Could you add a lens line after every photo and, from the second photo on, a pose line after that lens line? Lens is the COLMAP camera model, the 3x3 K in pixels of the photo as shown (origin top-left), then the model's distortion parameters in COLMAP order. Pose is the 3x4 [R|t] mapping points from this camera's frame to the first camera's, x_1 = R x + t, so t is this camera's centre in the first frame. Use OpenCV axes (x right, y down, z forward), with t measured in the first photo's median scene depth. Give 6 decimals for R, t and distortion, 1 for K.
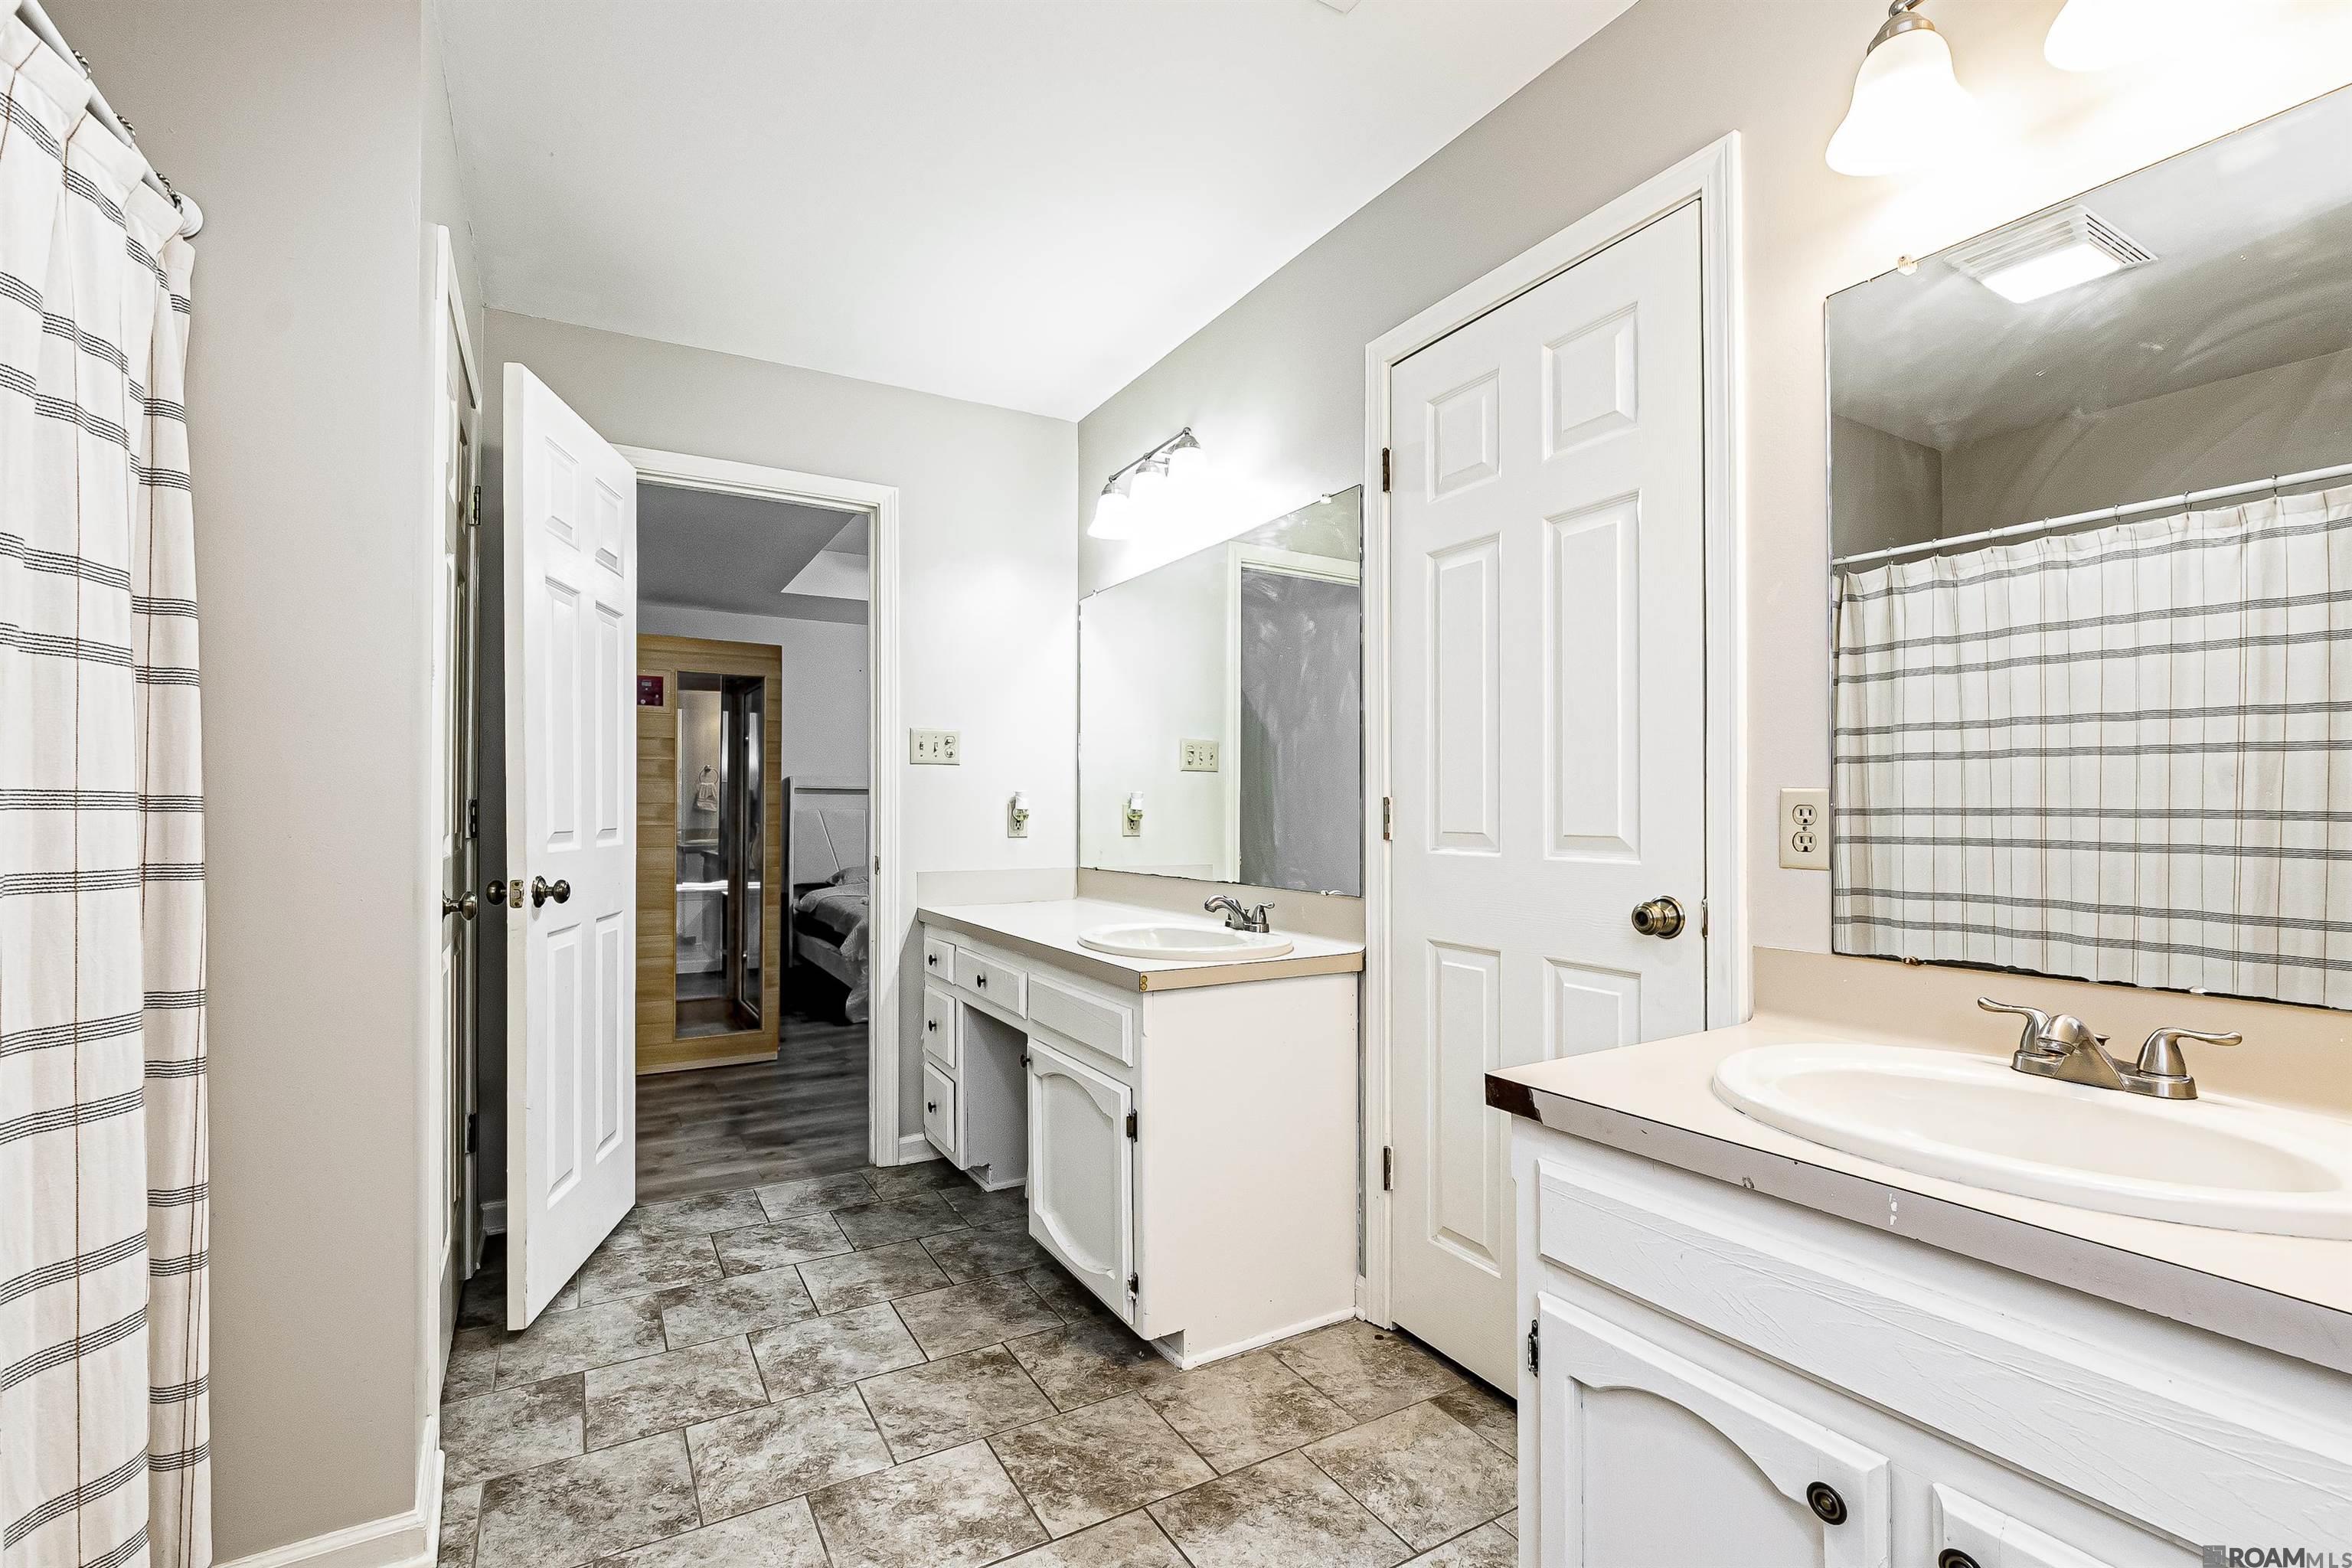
lens RADIAL K [[1063.2, 0, 1180.5], [0, 1063.2, 790.1], [0, 0, 1]] dist [-0.011094, 0.002801]
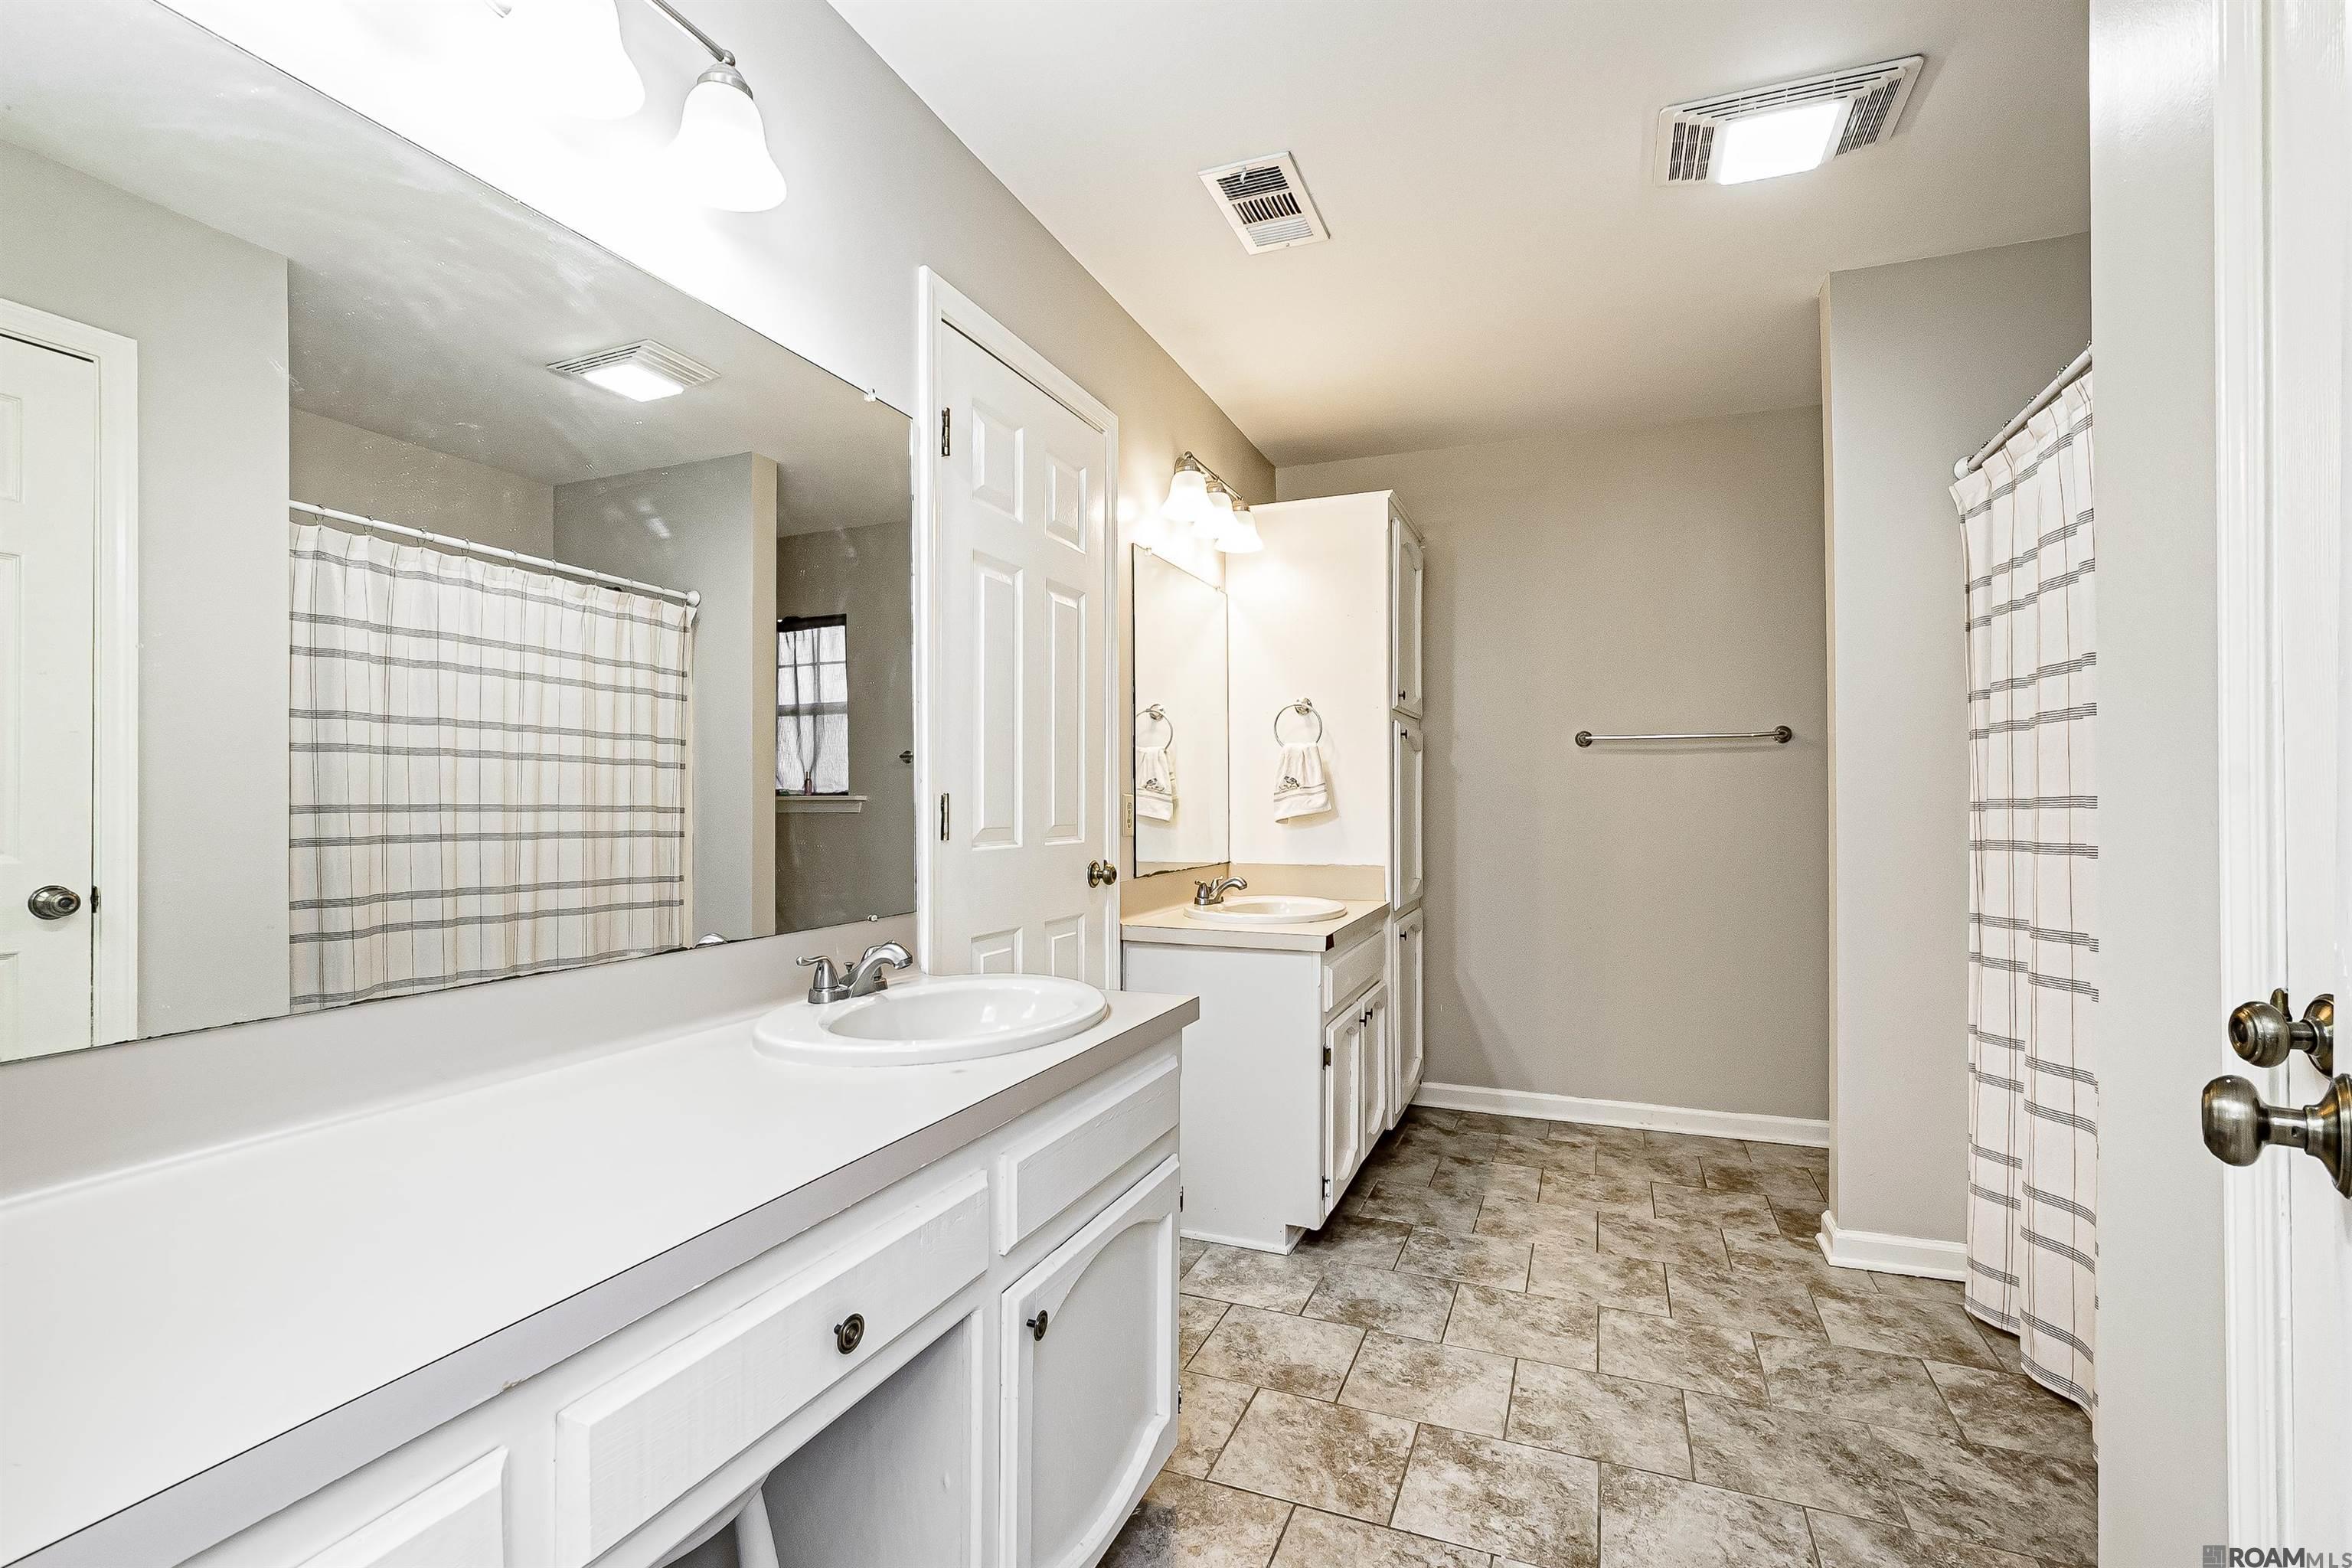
lens RADIAL K [[1063.2, 0, 1178.0], [0, 1063.2, 794.5], [0, 0, 1]] dist [-0.011094, 0.002801]
pose [[-0.616506, 0.004639, 0.787336, -0.794901], [-0.011698, 0.999818, -0.015052, 0.023303], [-0.787263, -0.018490, -0.616340, 1.744173]]
